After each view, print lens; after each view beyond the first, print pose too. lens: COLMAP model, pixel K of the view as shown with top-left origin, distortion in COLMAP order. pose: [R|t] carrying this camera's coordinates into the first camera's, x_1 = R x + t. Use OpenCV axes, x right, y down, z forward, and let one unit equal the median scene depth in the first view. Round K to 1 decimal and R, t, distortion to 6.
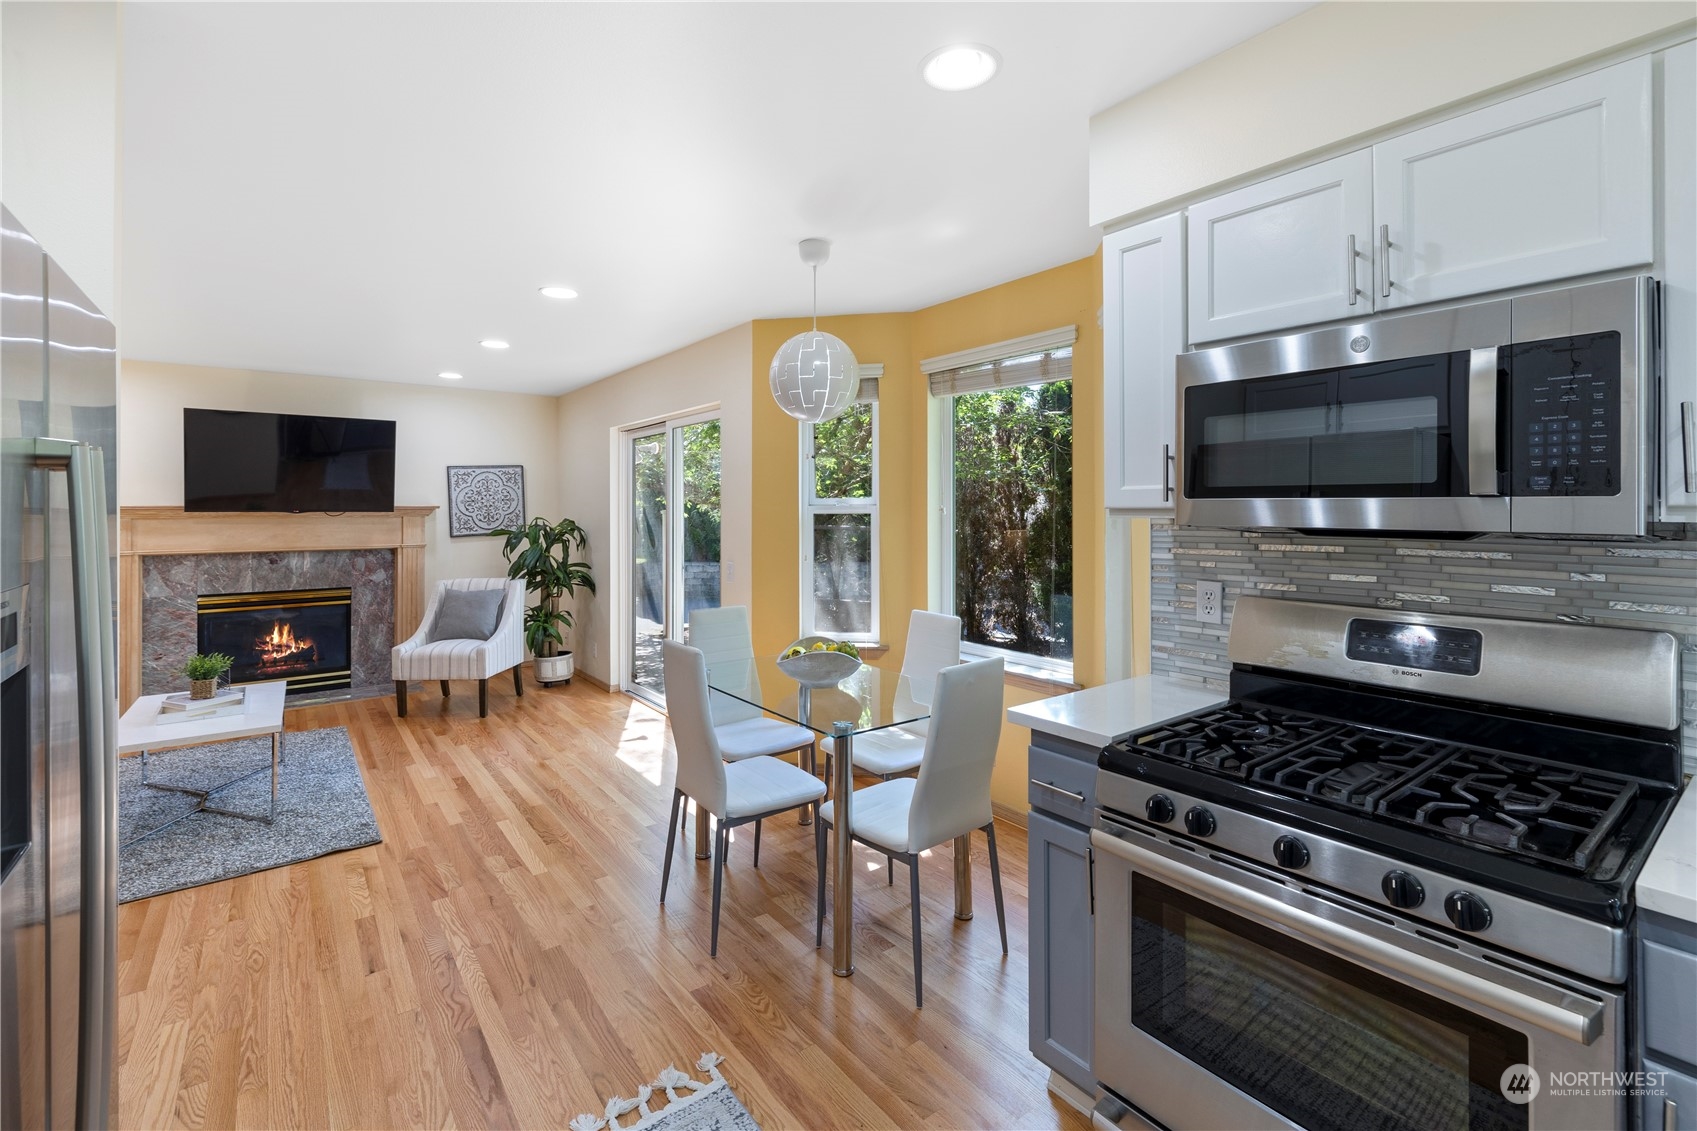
lens RADIAL K [[724.1, 0, 819.9], [0, 724.1, 511.9], [0, 0, 1]] dist [-0.001229, -0.000387]
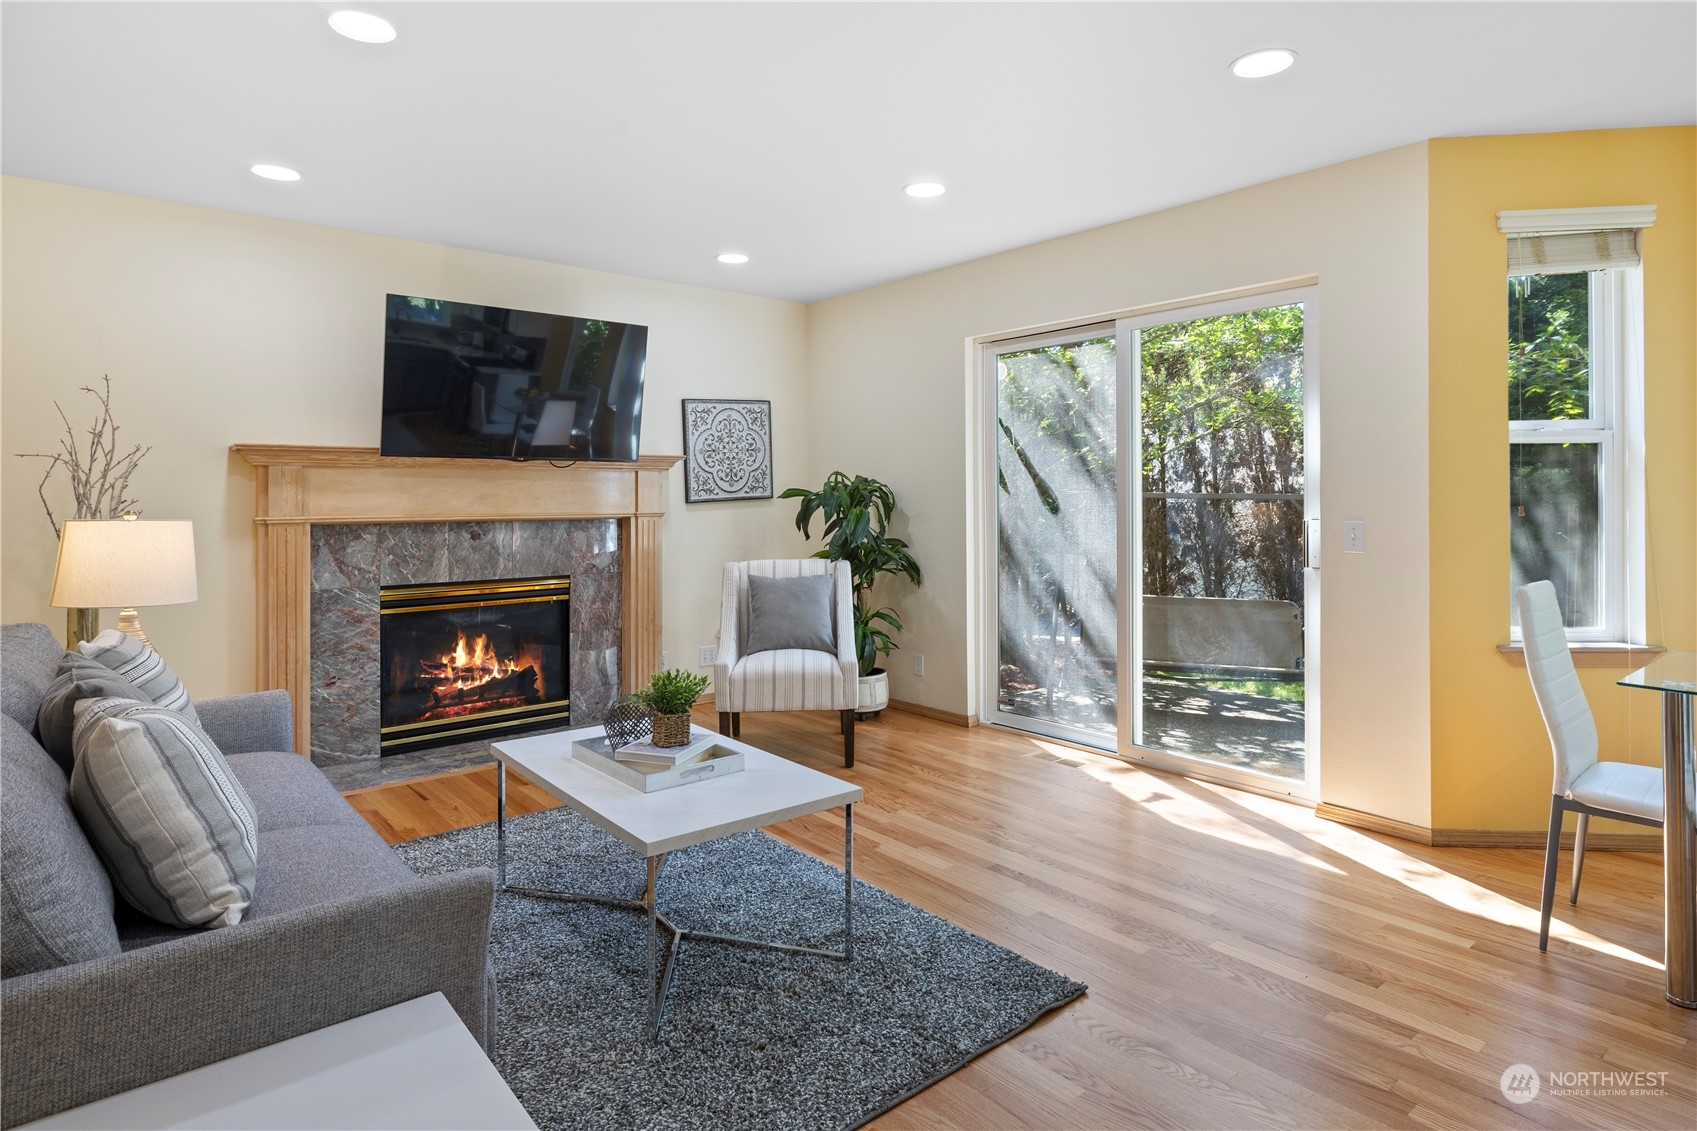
lens RADIAL K [[923.0, 0, 875.3], [0, 923.0, 490.5], [0, 0, 1]] dist [0.002249, -0.002786]
pose [[0.999170, -0.002549, 0.040654, -0.427971], [0.002761, 0.999983, -0.005150, 0.032777], [-0.040640, 0.005258, 0.999160, 0.143831]]
